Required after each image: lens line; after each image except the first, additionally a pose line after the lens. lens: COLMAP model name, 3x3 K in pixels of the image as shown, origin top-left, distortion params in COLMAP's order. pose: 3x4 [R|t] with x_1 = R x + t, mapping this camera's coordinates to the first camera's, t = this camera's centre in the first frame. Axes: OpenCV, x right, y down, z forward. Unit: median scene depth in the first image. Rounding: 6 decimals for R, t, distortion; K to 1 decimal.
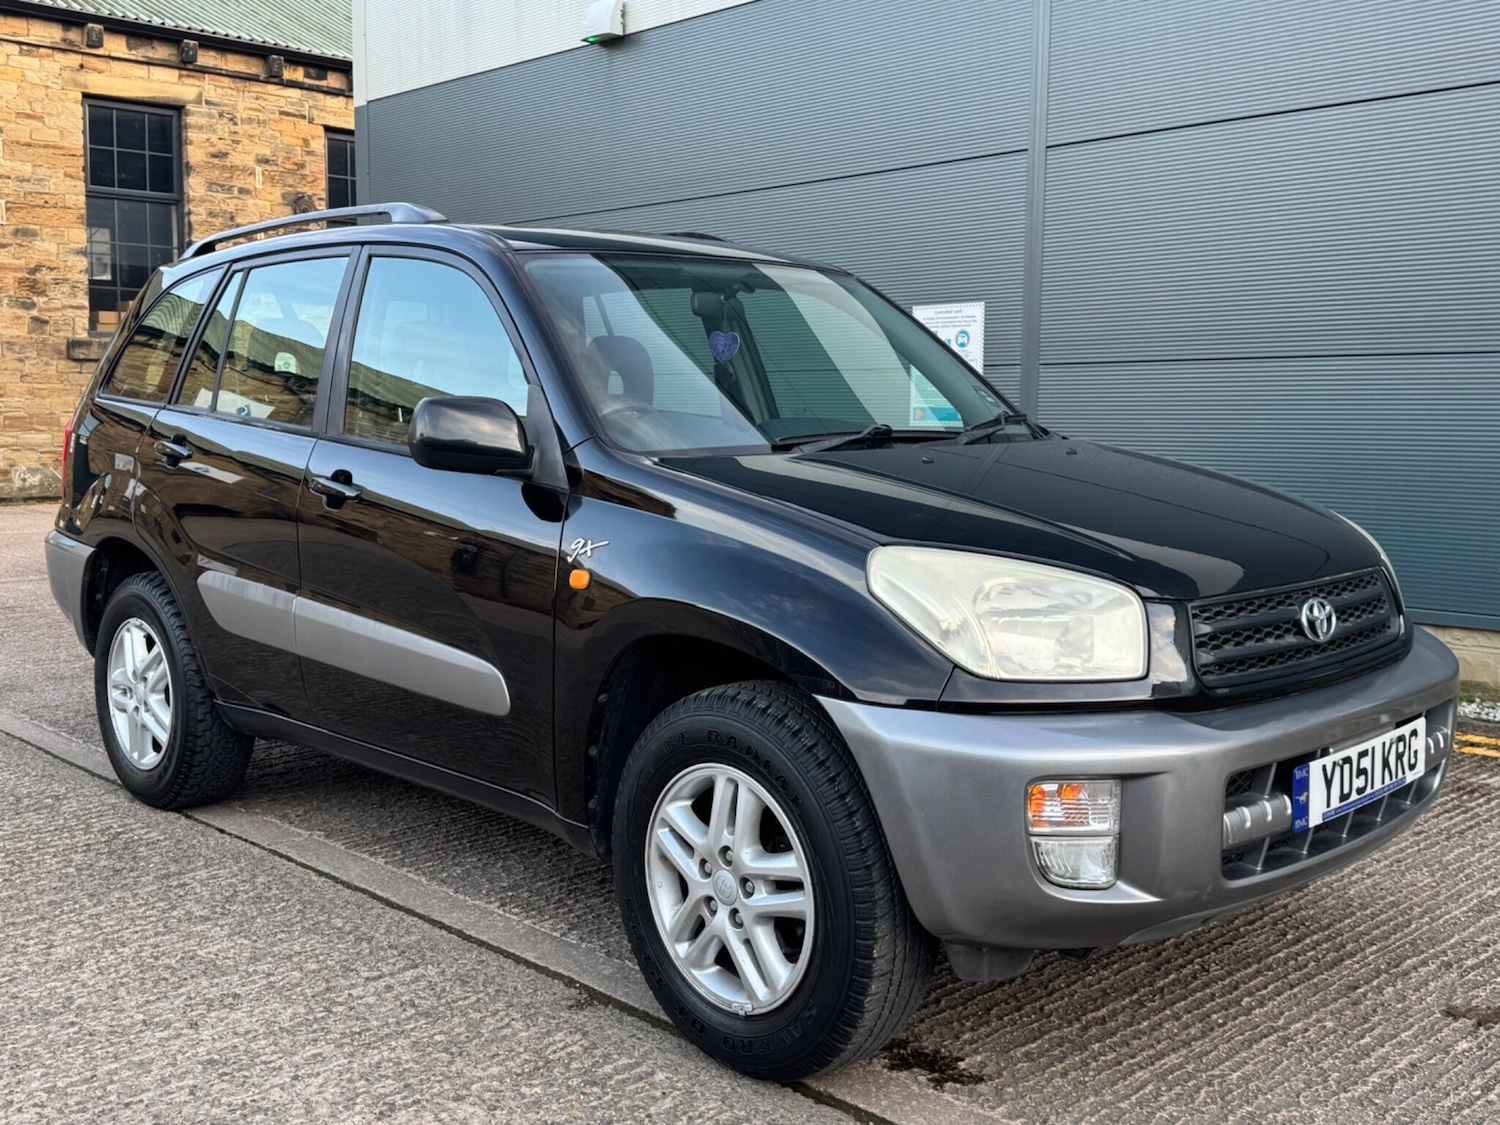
lens RADIAL K [[1525.9, 0, 744.8], [0, 1525.9, 566.9], [0, 0, 1]] dist [0.123308, -0.247724]
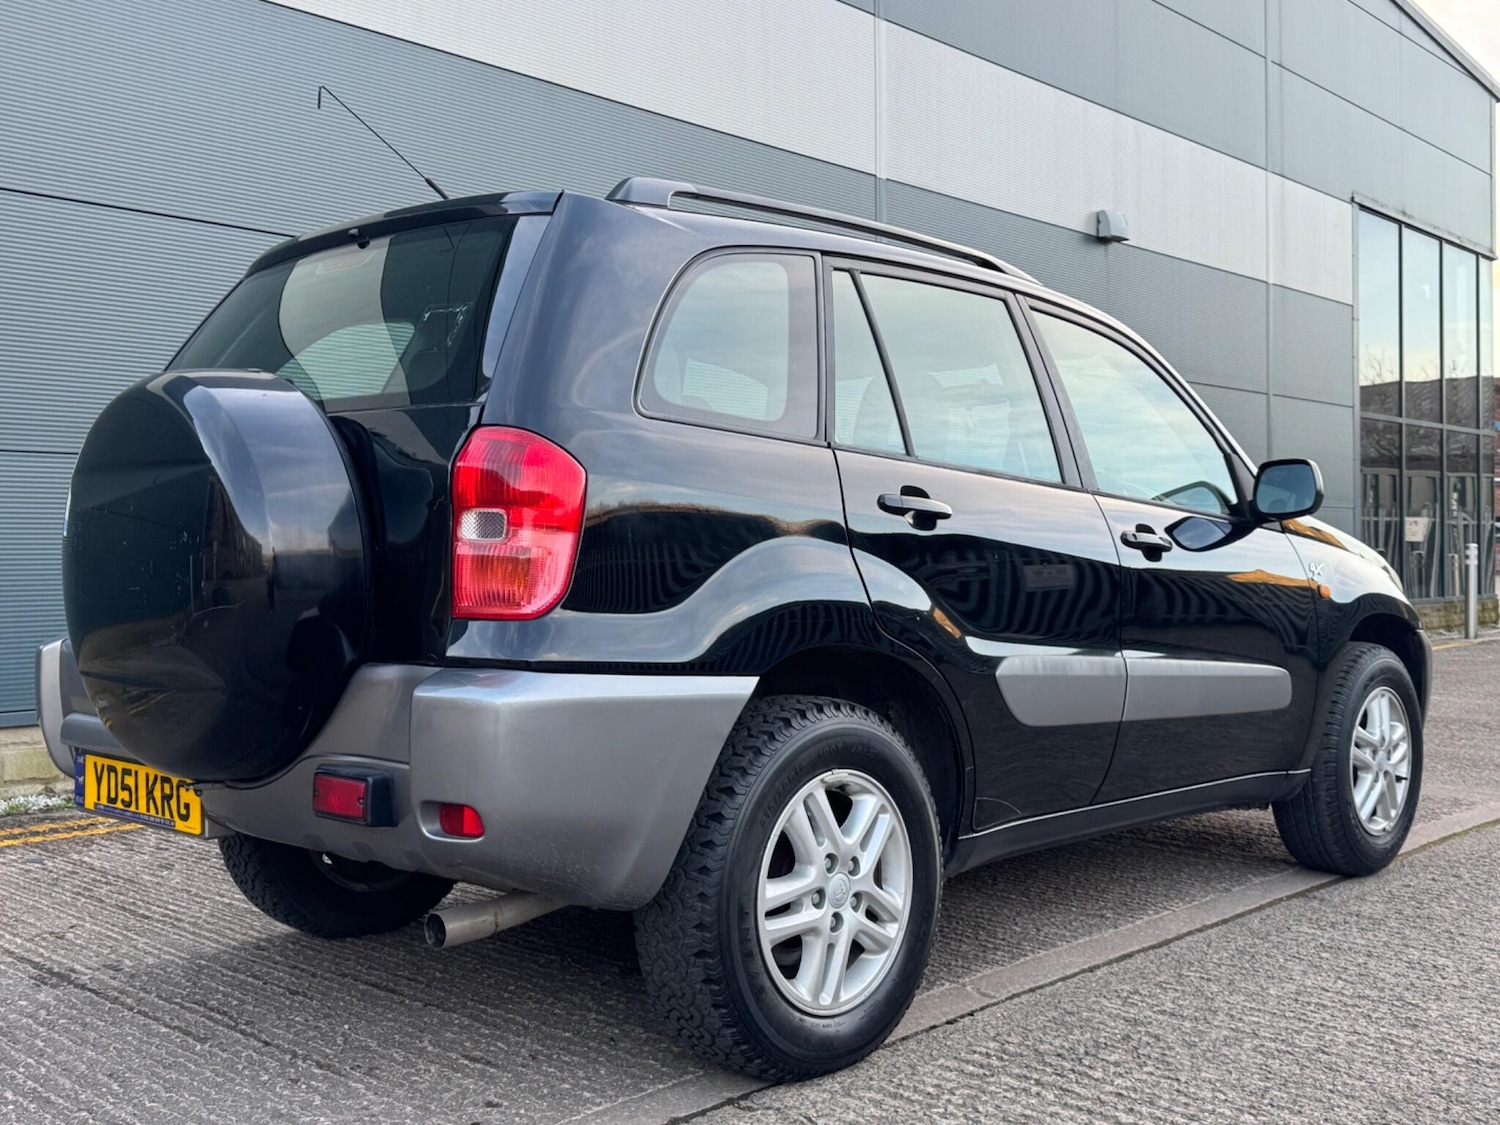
lens RADIAL K [[1527.7, 0, 747.1], [0, 1527.7, 566.1], [0, 0, 1]] dist [0.116792, -0.222454]
pose [[-0.041993, -0.005385, 0.999103, -1.141330], [0.112657, 0.993583, 0.010091, -0.064187], [-0.992746, 0.112979, -0.041117, 1.188284]]
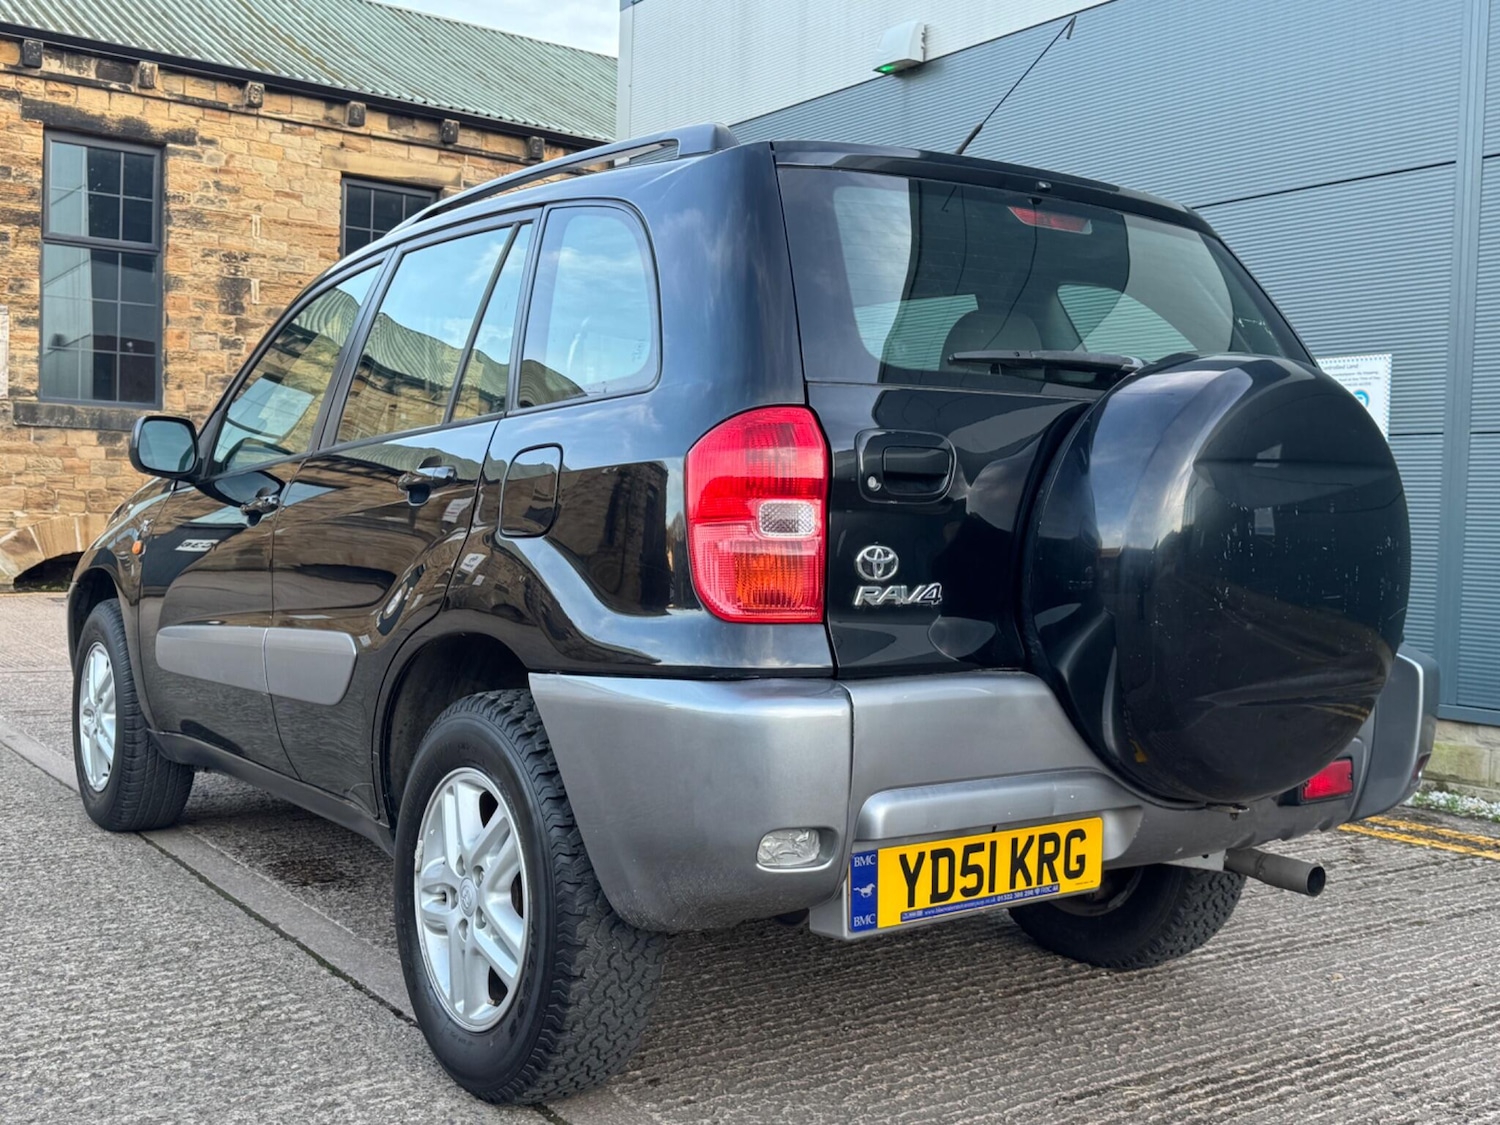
lens RADIAL K [[1572.3, 0, 749.0], [0, 1572.3, 561.5], [0, 0, 1]] dist [0.152352, -0.312642]
pose [[0.988461, 0.029176, -0.148638, -0.081379], [-0.040693, 0.996349, -0.075045, 0.012430], [0.145906, 0.080228, 0.986040, 0.303837]]
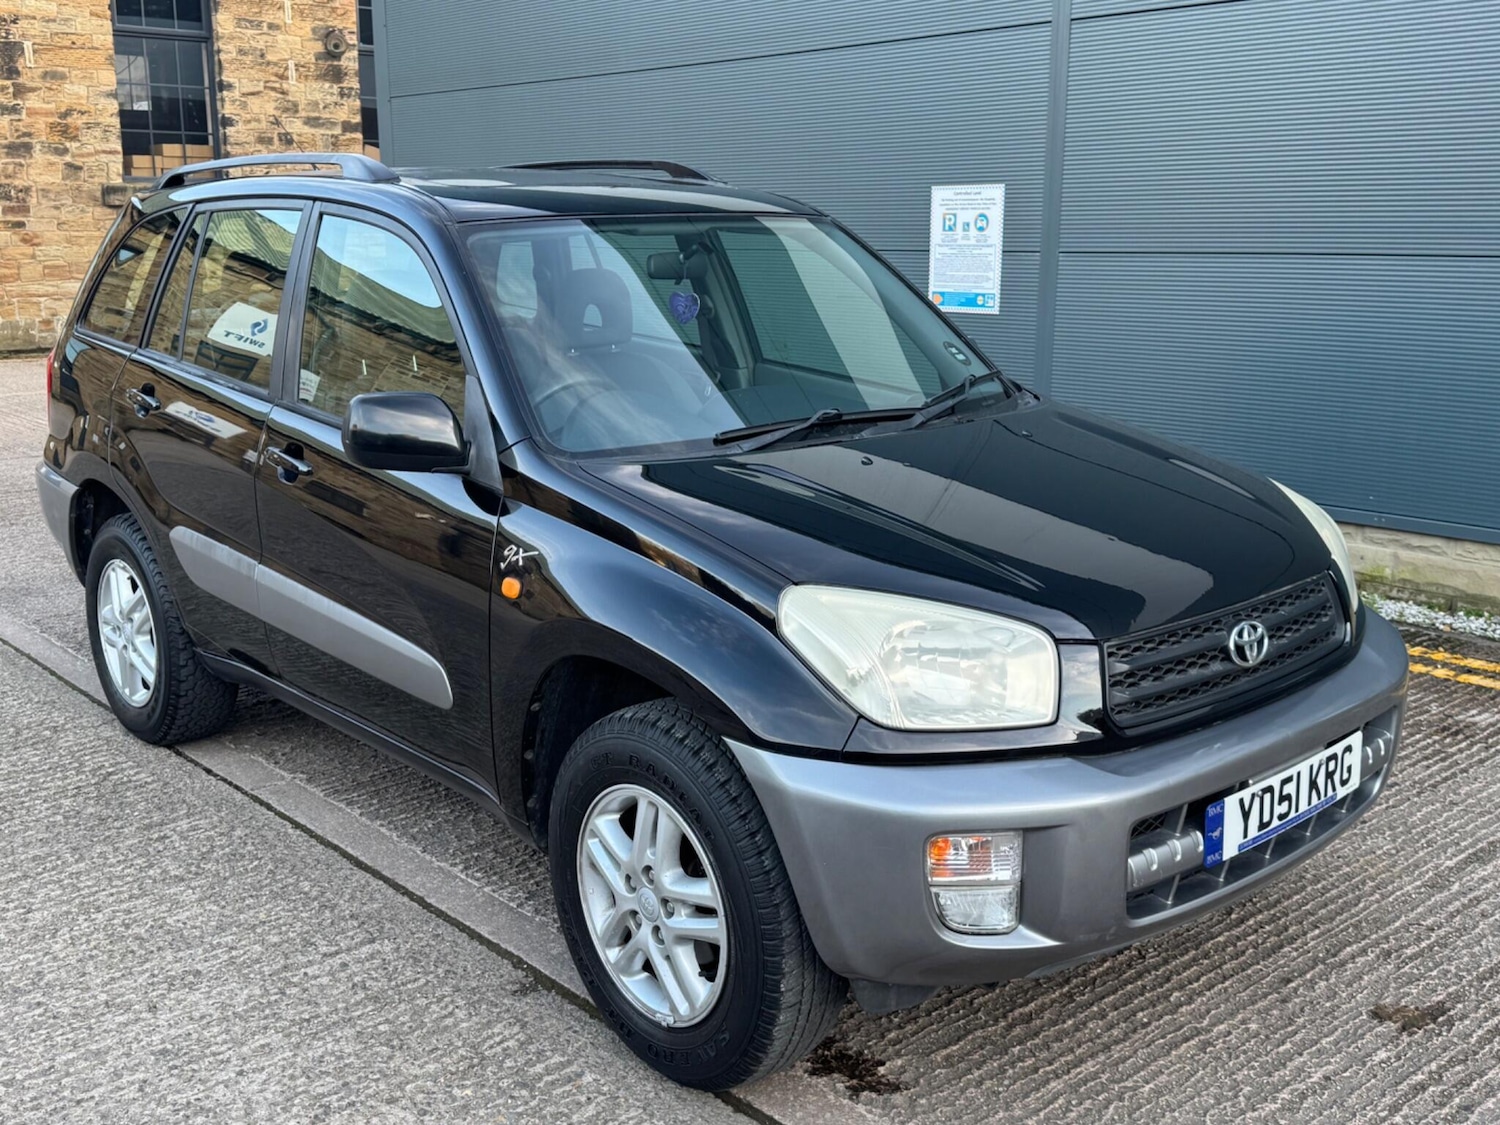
lens RADIAL K [[1527.7, 0, 747.1], [0, 1527.7, 566.1], [0, 0, 1]] dist [0.116792, -0.222454]
pose [[0.999263, 0.003642, -0.038200, 0.062380], [0.000840, 0.993170, 0.116677, -0.091281], [0.038364, -0.116623, 0.992435, 0.011295]]
